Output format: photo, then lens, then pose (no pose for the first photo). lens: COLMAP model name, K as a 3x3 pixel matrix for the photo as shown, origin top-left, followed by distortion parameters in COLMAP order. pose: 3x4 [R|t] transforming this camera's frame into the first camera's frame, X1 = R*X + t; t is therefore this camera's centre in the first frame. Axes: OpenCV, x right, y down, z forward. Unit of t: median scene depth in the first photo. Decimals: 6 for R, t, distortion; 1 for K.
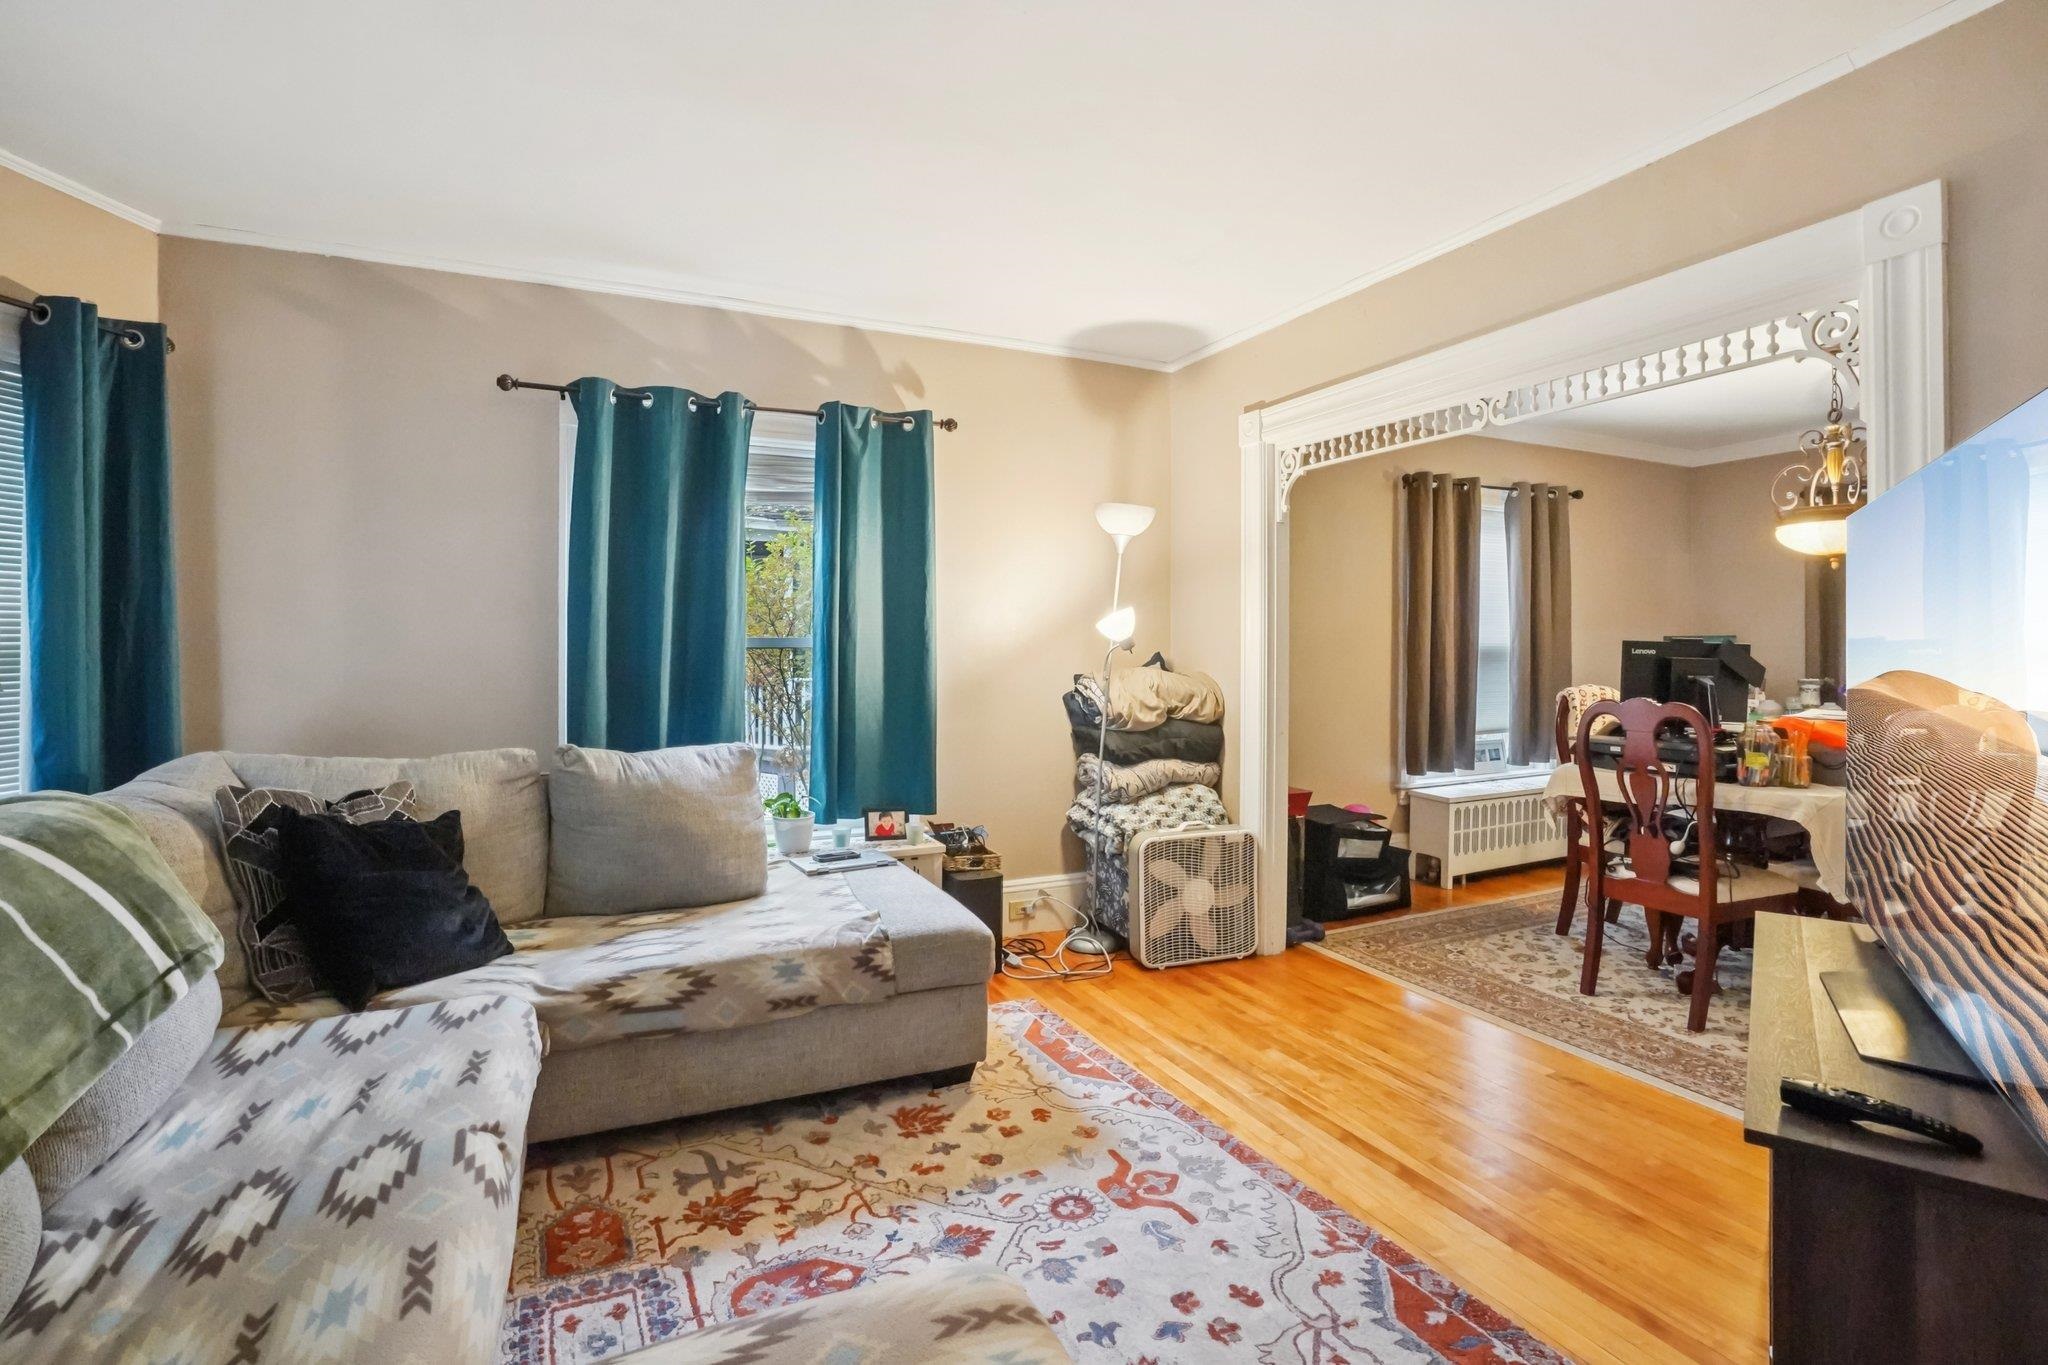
lens RADIAL K [[966.9, 0, 1019.7], [0, 966.9, 674.3], [0, 0, 1]] dist [-0.063650, 0.029840]
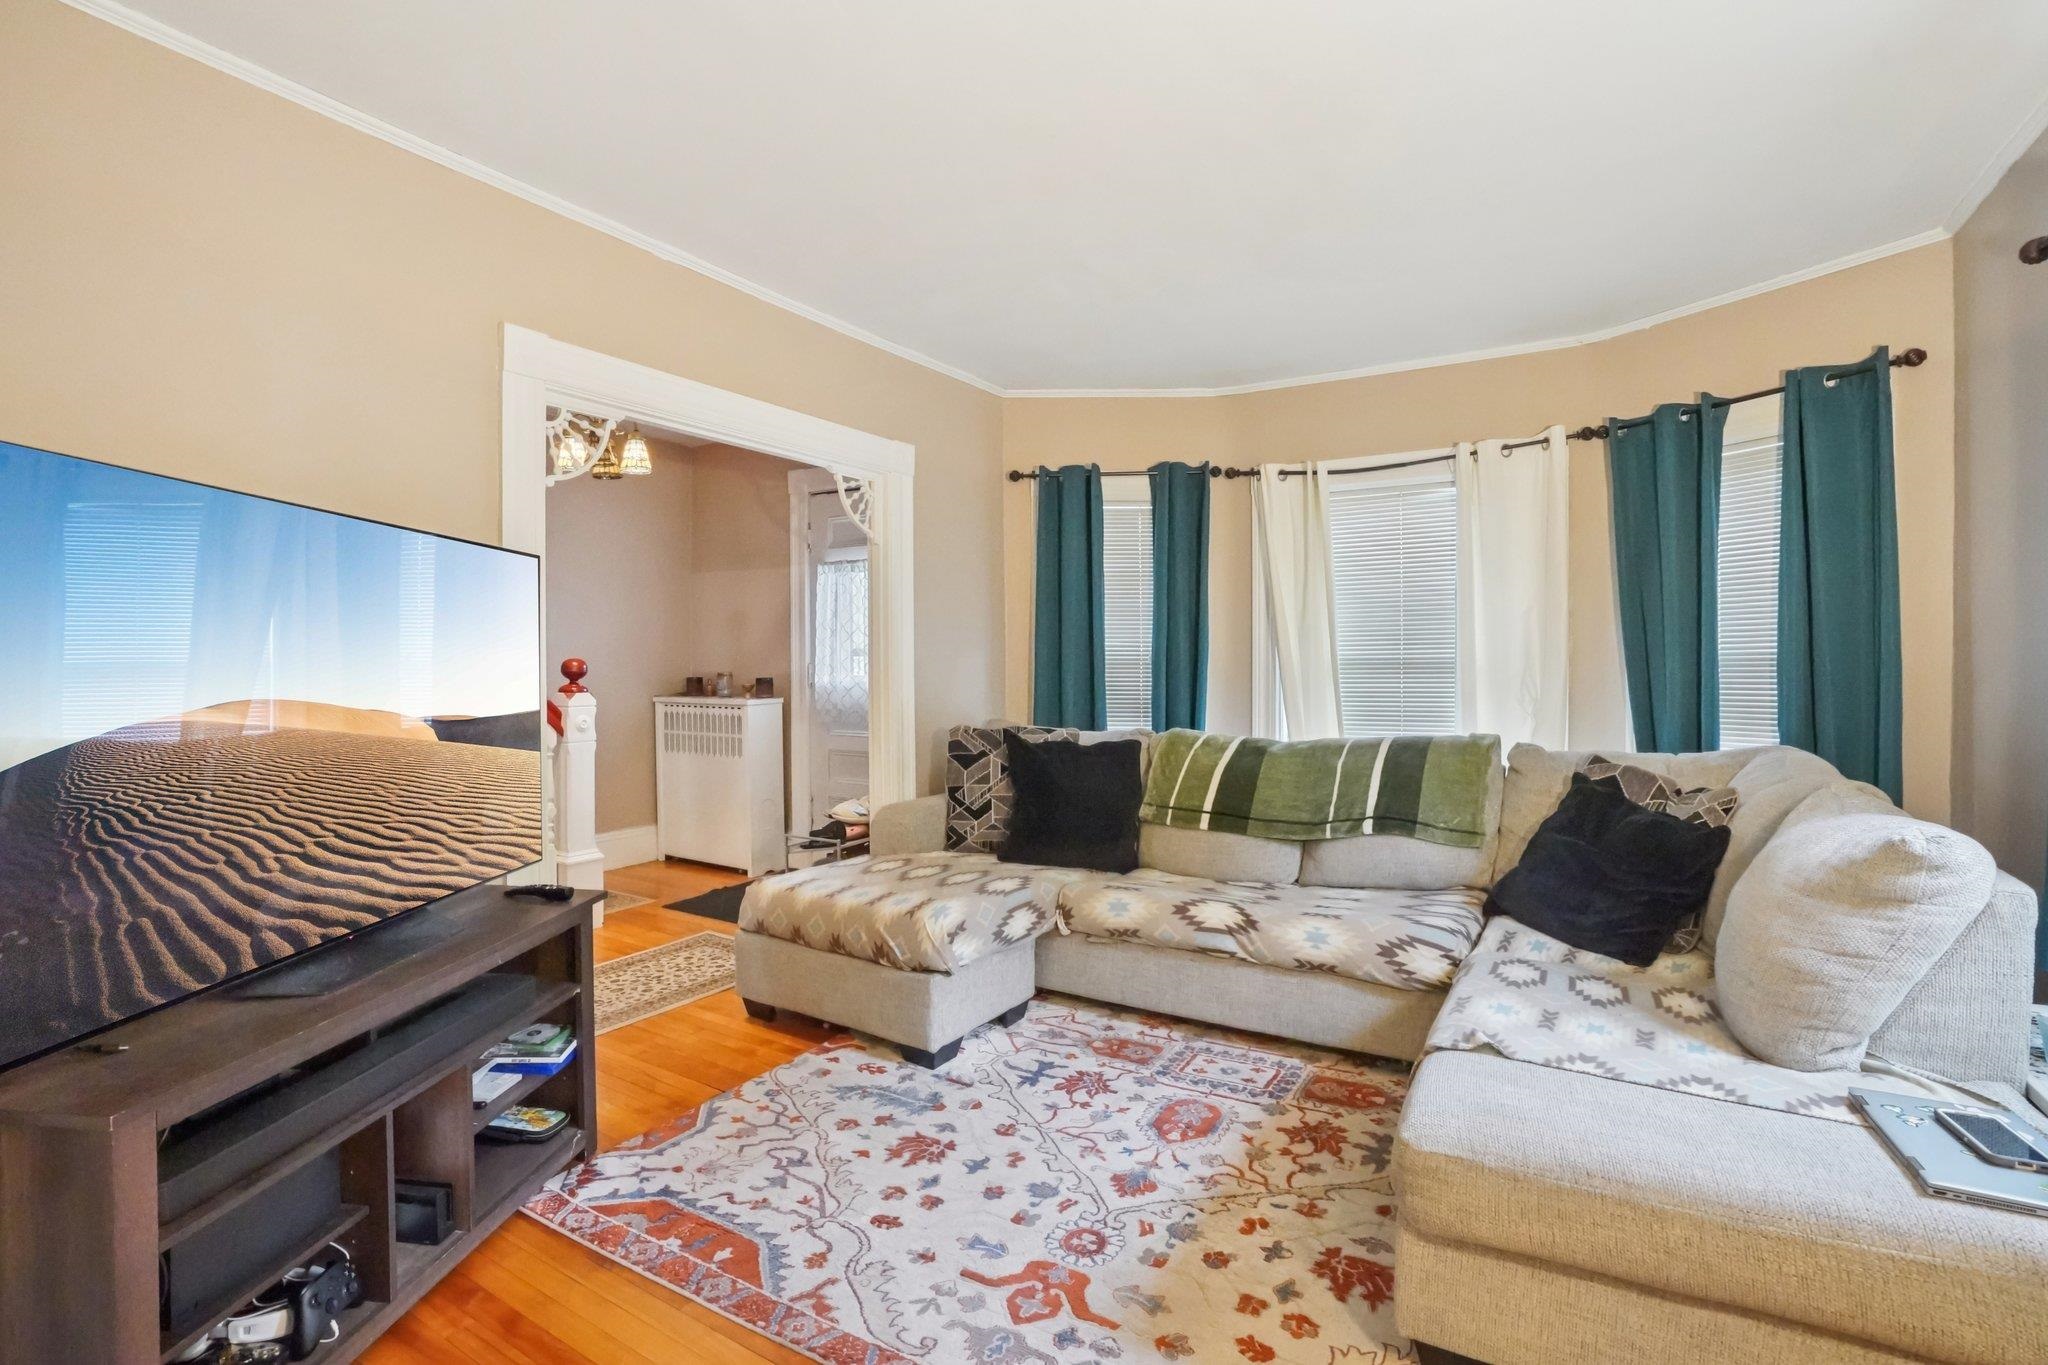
lens RADIAL K [[954.4, 0, 1017.2], [0, 954.4, 668.2], [0, 0, 1]] dist [-0.065452, 0.027376]
pose [[-0.839753, 0.008359, -0.542905, 0.368436], [-0.009960, 0.999476, 0.030794, -0.024937], [0.542878, 0.031267, -0.839229, 1.037361]]
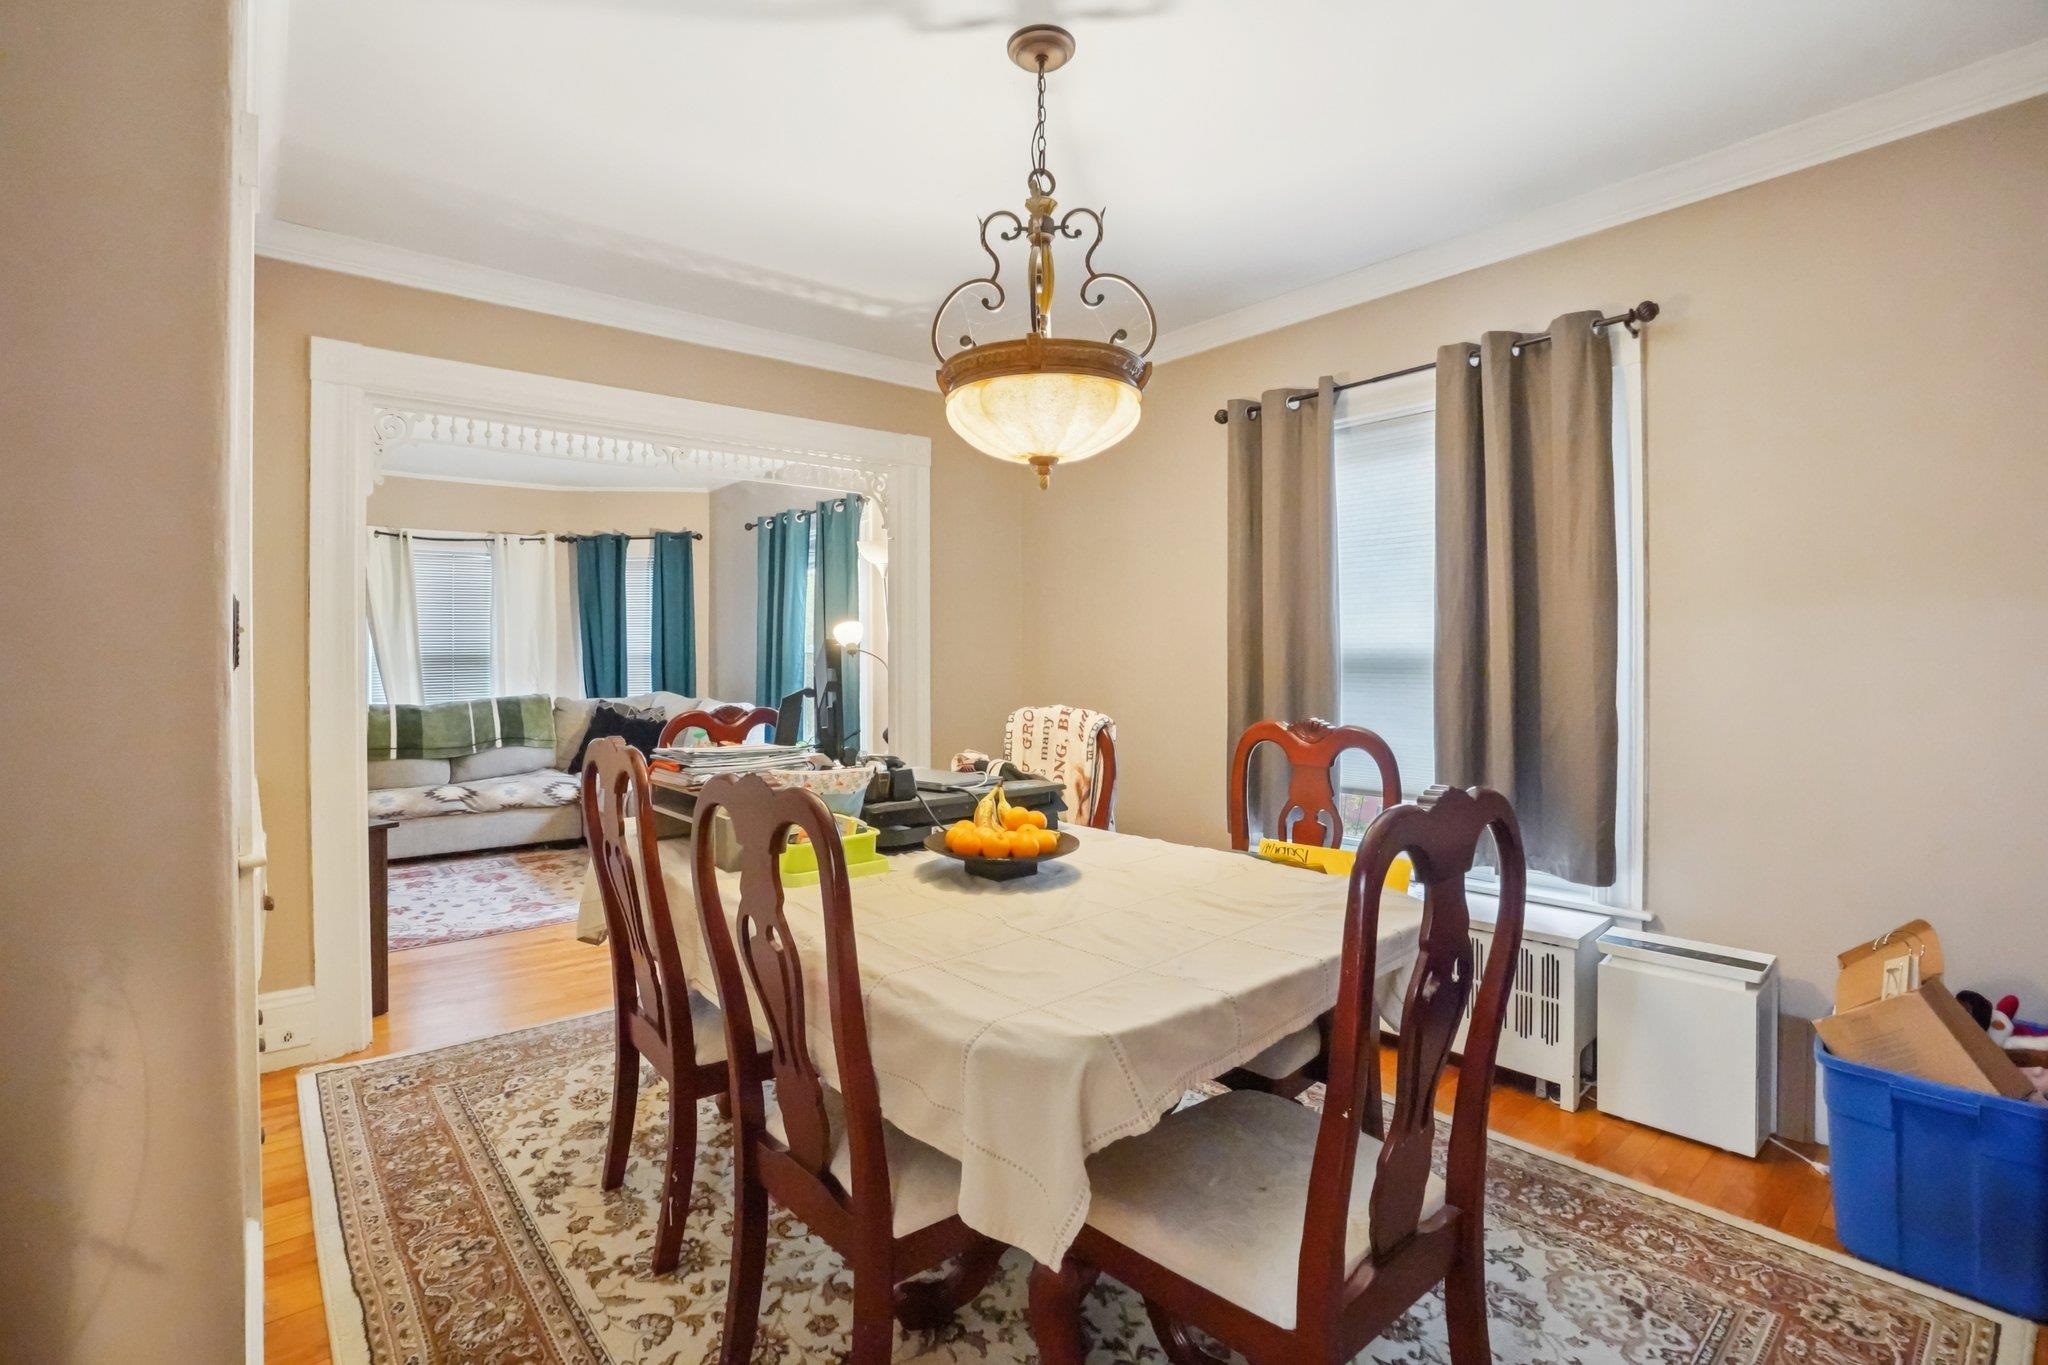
lens RADIAL K [[954.4, 0, 1017.2], [0, 954.4, 668.2], [0, 0, 1]] dist [-0.065452, 0.027376]
pose [[0.247982, 0.012150, -0.968688, 1.495886], [-0.022651, 0.999721, 0.006741, -0.018323], [0.968500, 0.020270, 0.248188, 0.949792]]
